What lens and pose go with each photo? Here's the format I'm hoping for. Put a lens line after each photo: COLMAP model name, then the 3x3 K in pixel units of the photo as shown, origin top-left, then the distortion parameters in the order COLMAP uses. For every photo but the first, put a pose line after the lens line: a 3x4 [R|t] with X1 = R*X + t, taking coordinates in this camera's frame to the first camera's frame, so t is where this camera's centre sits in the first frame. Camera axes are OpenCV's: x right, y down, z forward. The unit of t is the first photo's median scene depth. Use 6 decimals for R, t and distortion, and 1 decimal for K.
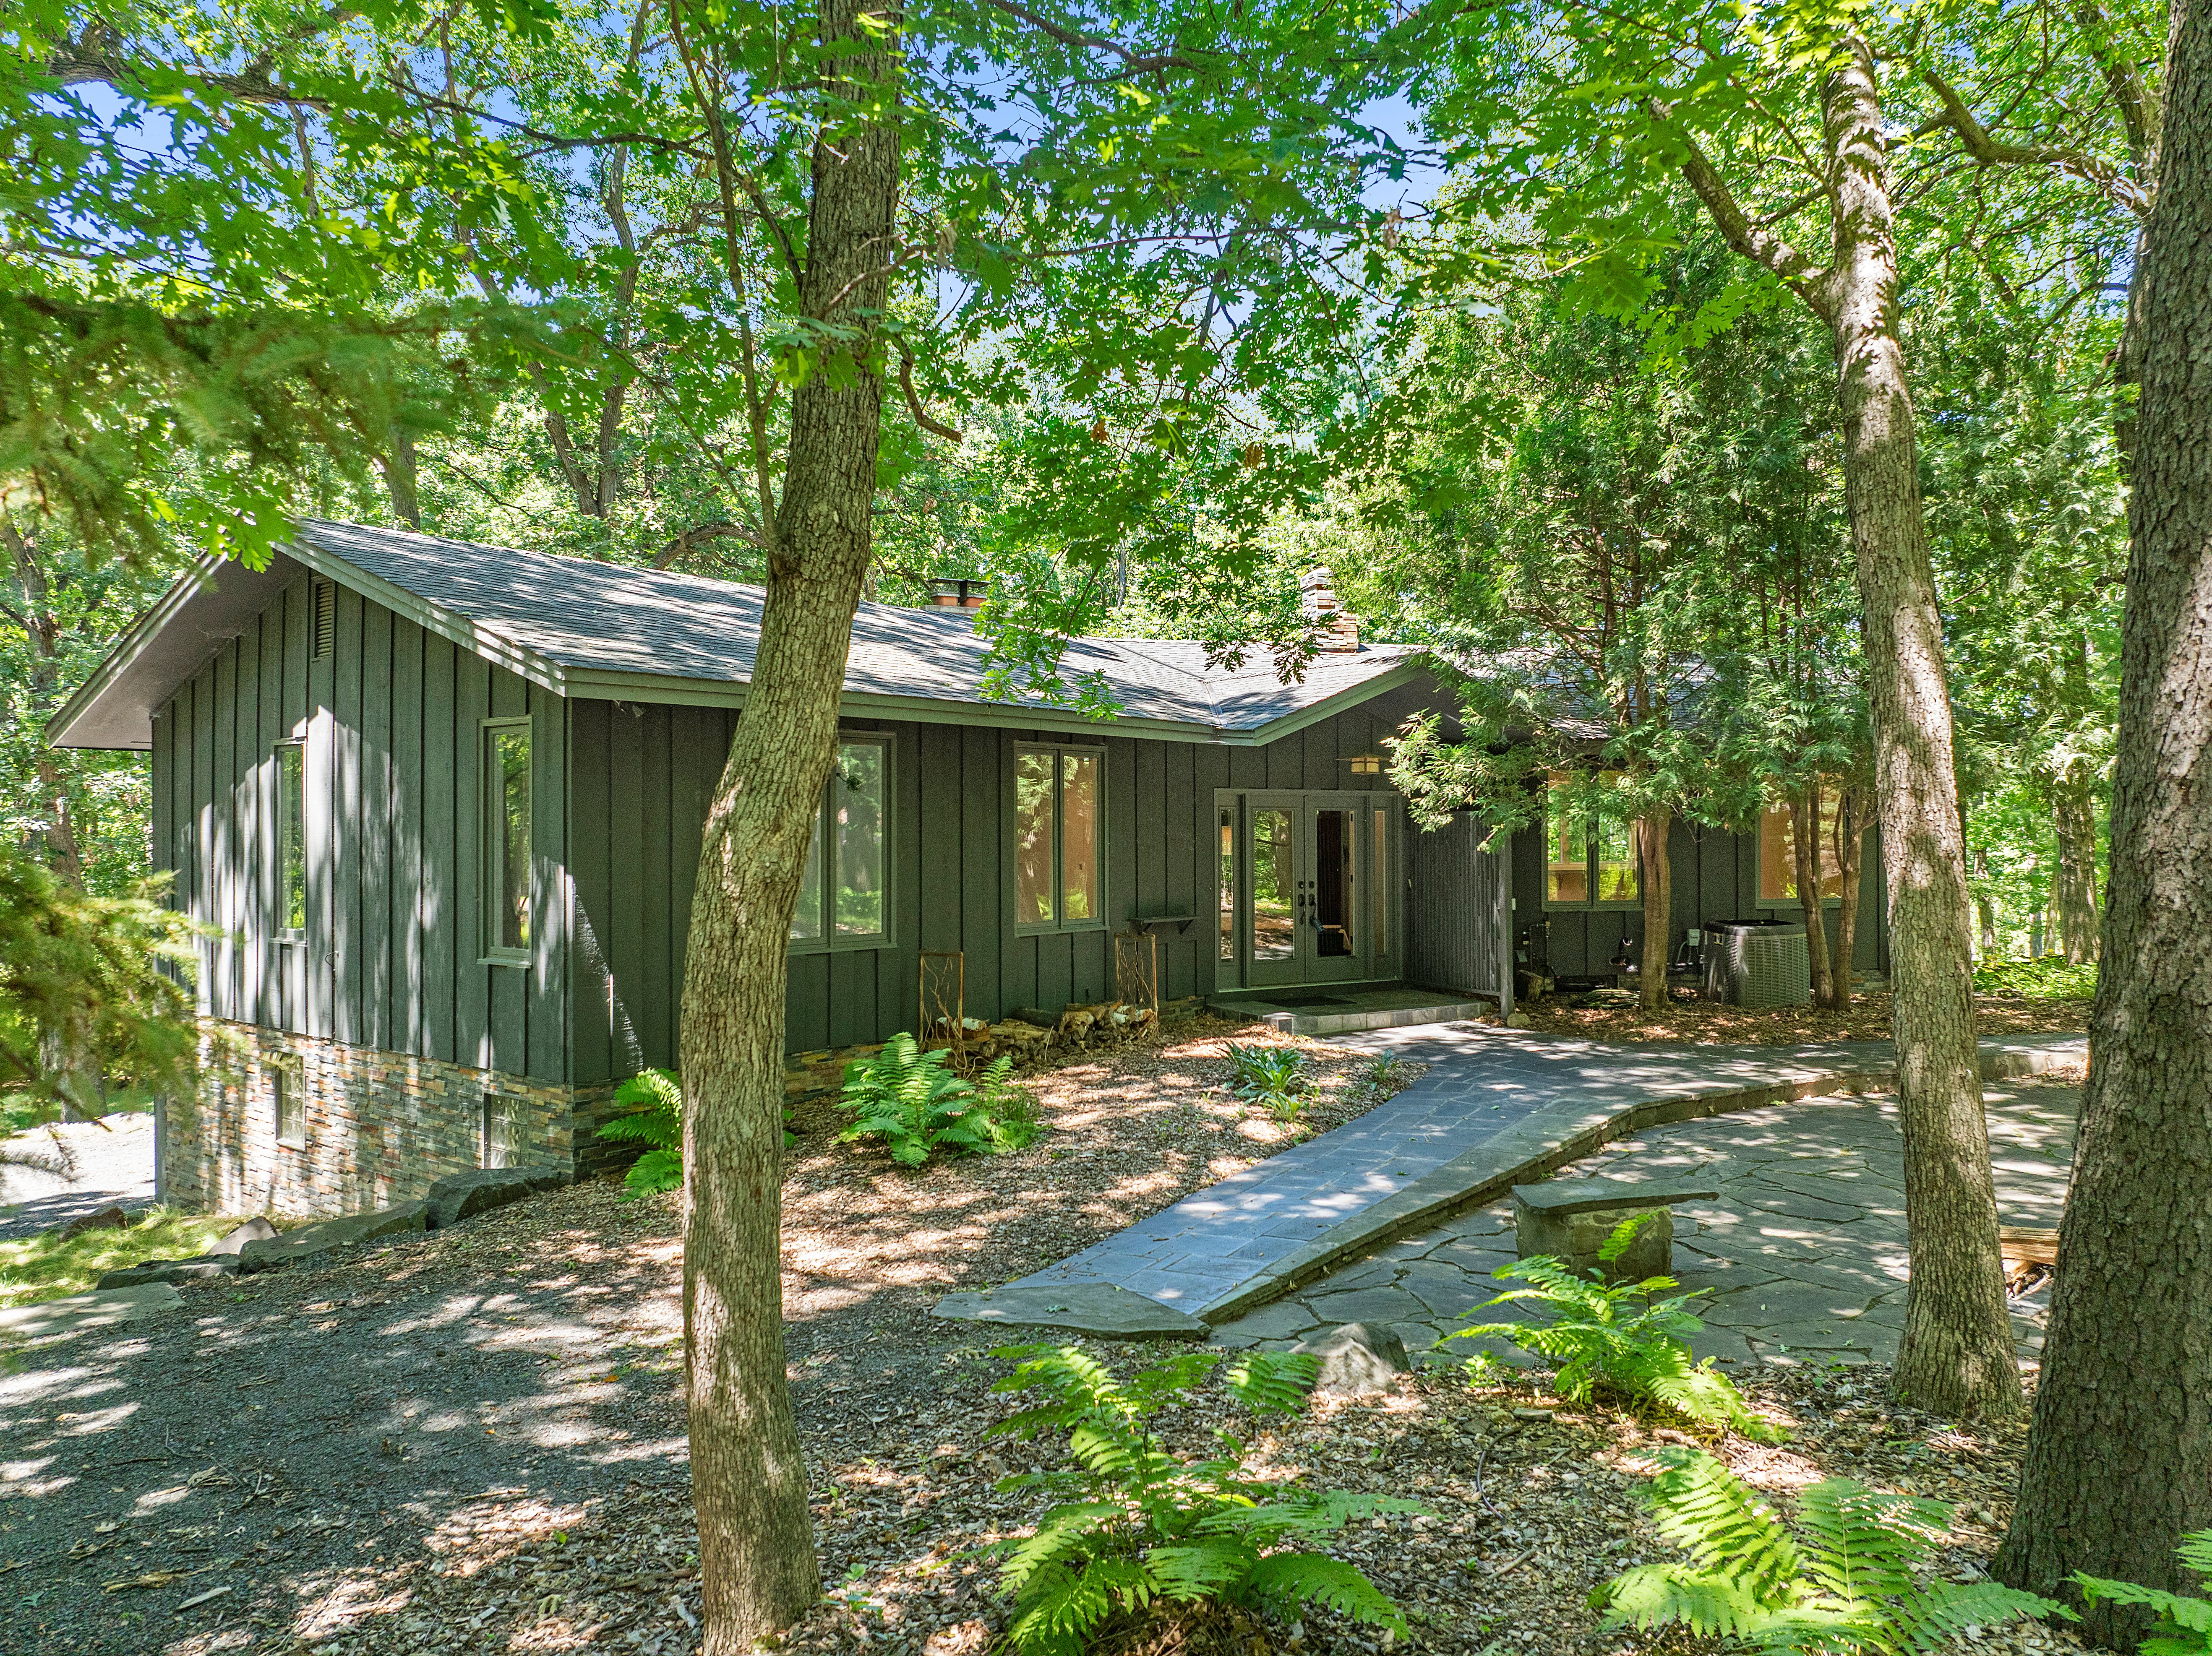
lens RADIAL K [[1548.4, 0, 1106.0], [0, 1548.4, 828.0], [0, 0, 1]] dist [-0.038724, 0.011421]
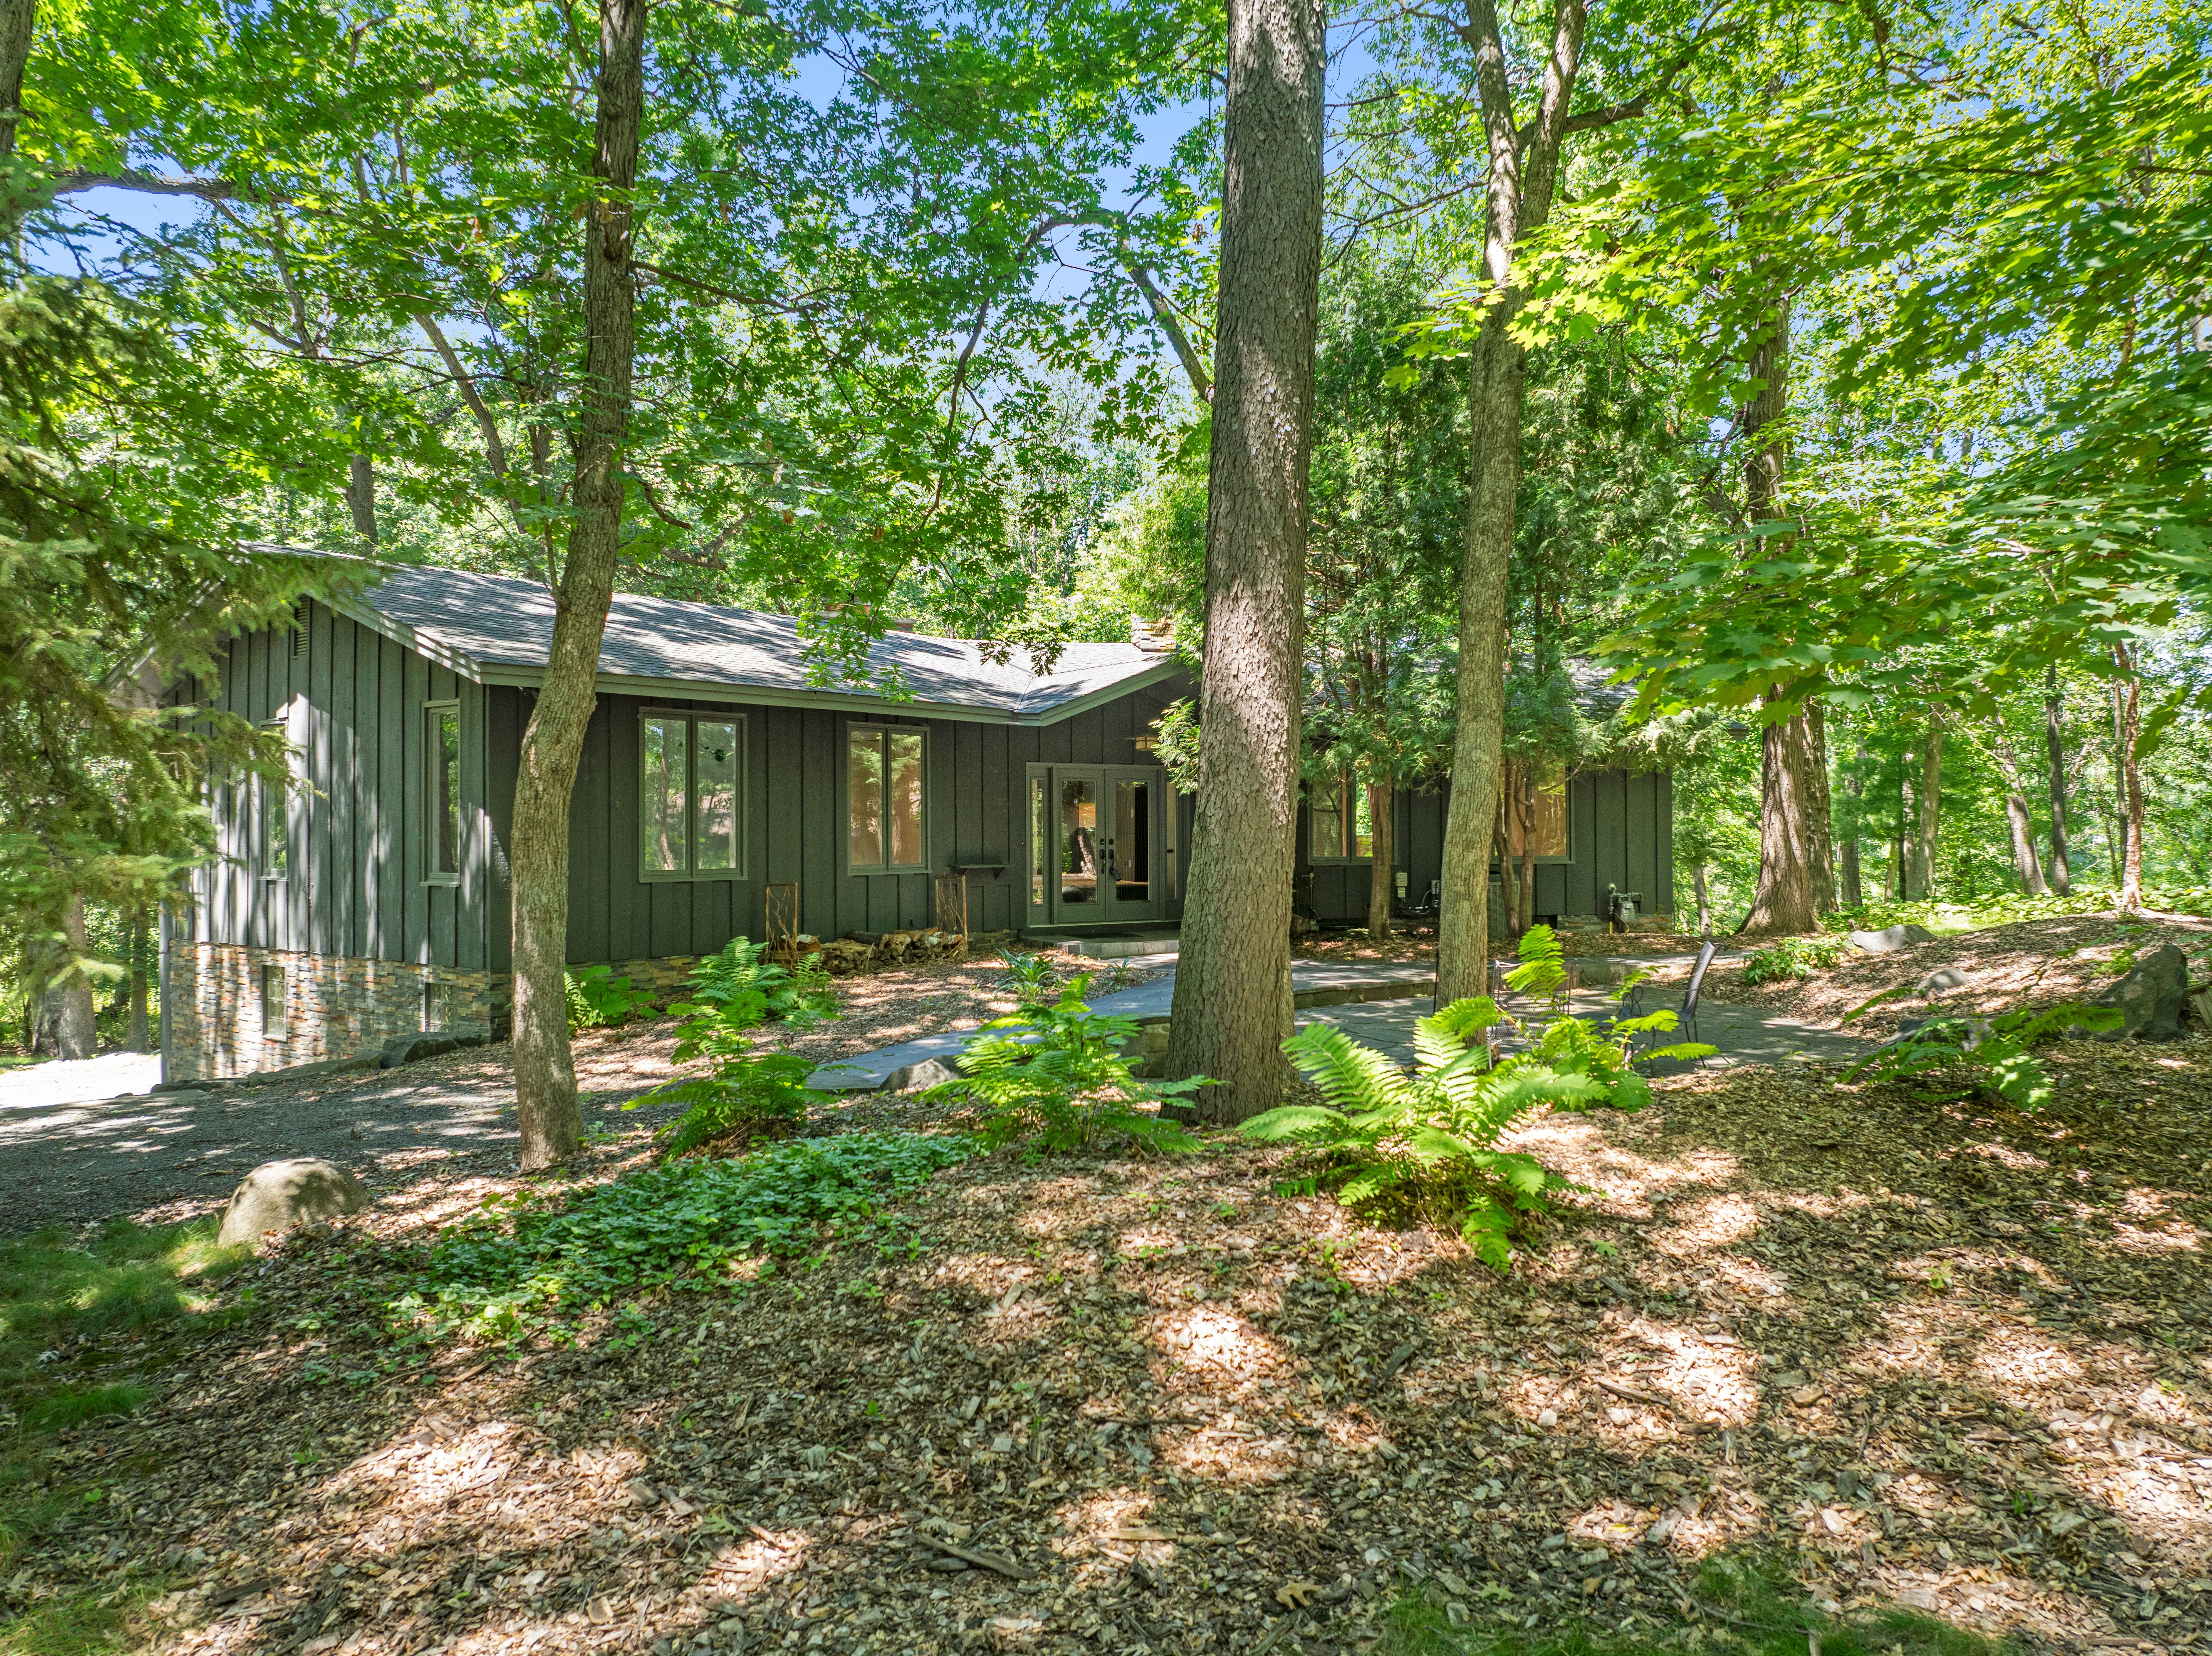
lens RADIAL K [[1538.8, 0, 1109.7], [0, 1538.8, 819.7], [0, 0, 1]] dist [-0.042470, -0.000561]
pose [[0.999620, -0.001967, 0.027498, 0.129616], [0.002096, 0.999987, -0.004653, 0.033011], [-0.027489, 0.004709, 0.999611, -0.285707]]
